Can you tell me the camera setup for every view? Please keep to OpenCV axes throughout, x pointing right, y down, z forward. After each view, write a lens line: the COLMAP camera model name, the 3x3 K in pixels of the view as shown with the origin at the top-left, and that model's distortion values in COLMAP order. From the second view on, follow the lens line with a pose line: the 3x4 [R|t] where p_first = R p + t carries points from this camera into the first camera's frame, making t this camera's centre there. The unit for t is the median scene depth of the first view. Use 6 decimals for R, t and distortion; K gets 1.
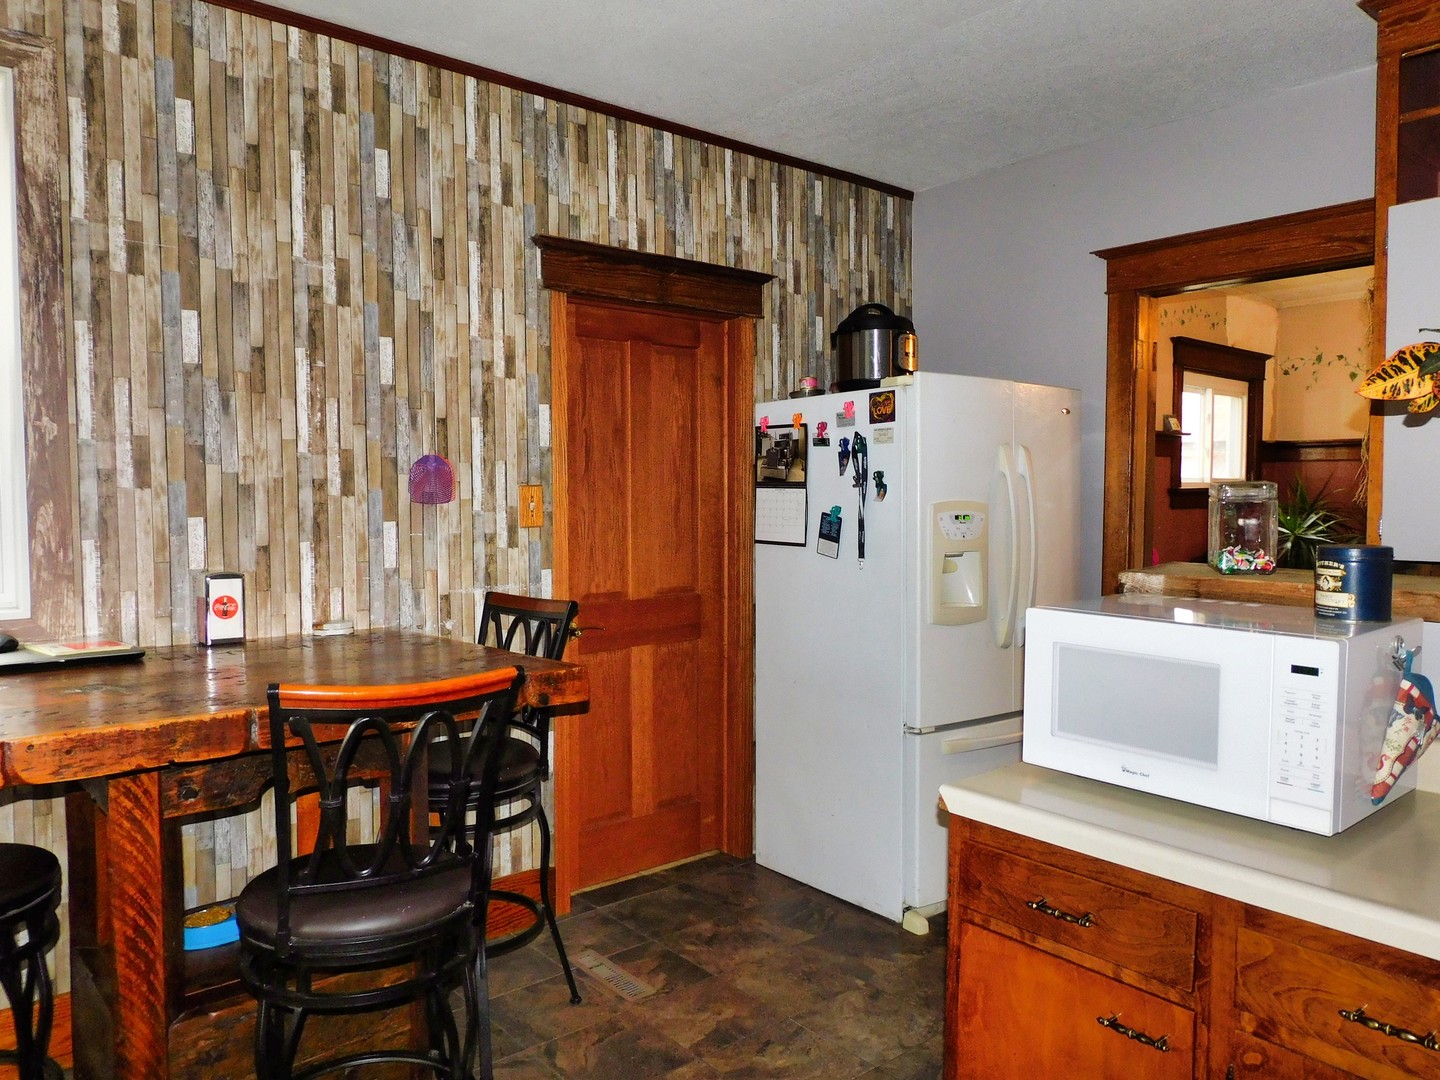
lens RADIAL K [[1017.9, 0, 720.3], [0, 1017.9, 541.0], [0, 0, 1]] dist [-0.007784, -0.002282]
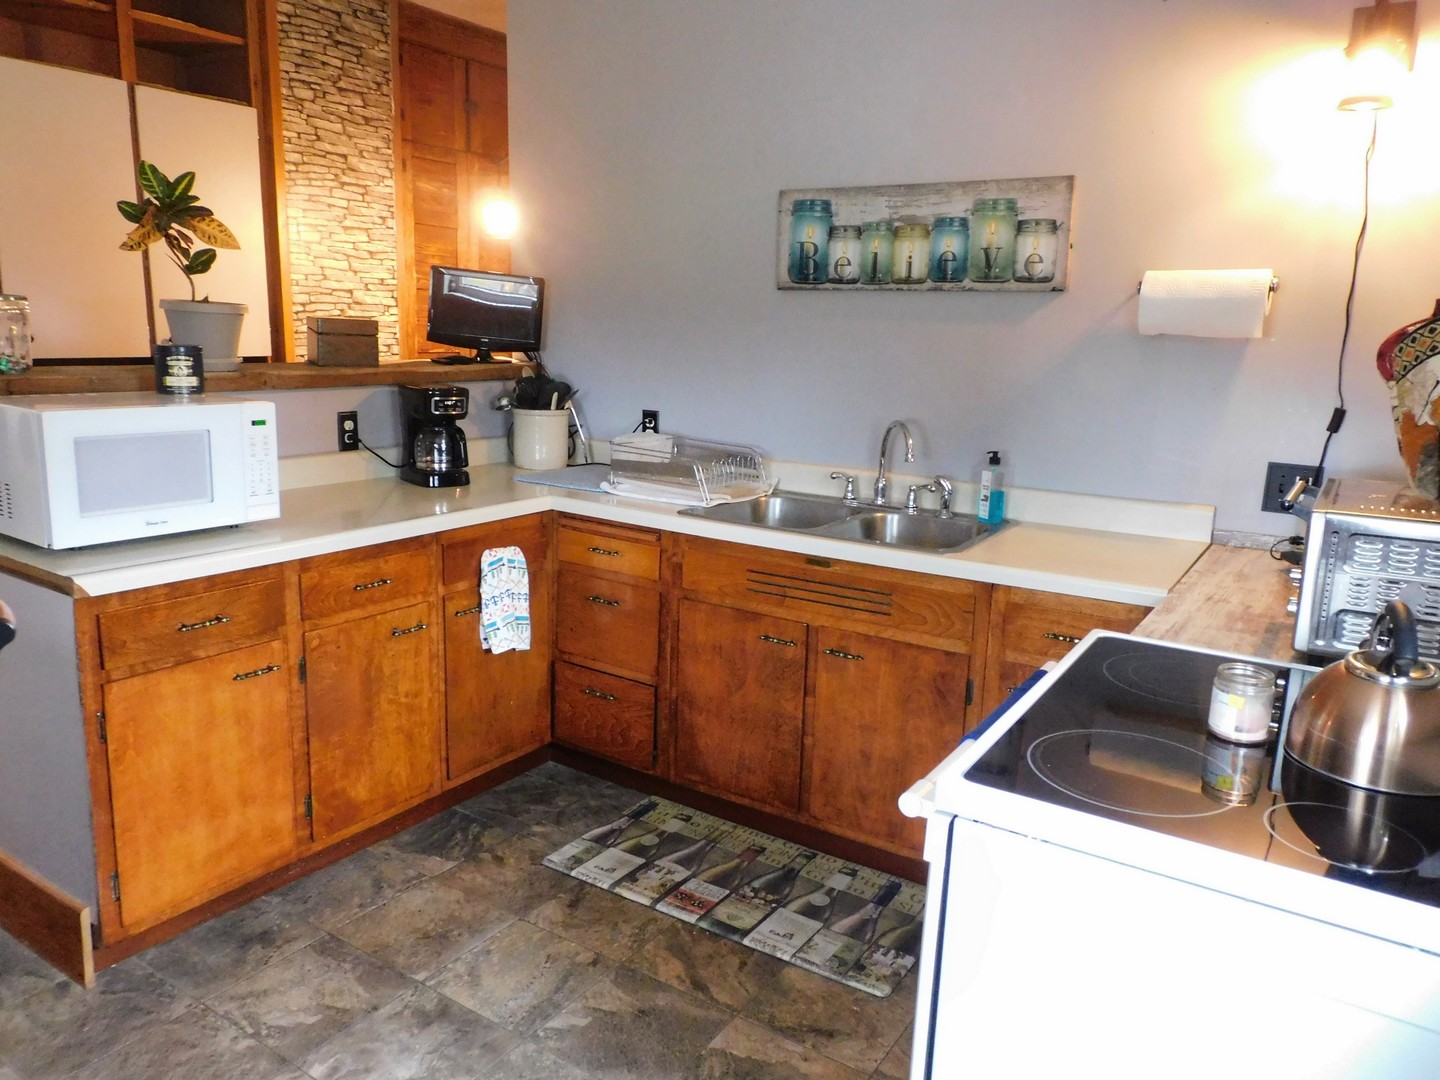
lens RADIAL K [[1017.9, 0, 719.6], [0, 1017.9, 537.7], [0, 0, 1]] dist [-0.007784, -0.002282]
pose [[-0.306078, -0.197282, 0.931341, -1.189340], [0.013432, 0.977300, 0.211432, -0.026062], [-0.951912, 0.077225, -0.296480, 0.785728]]
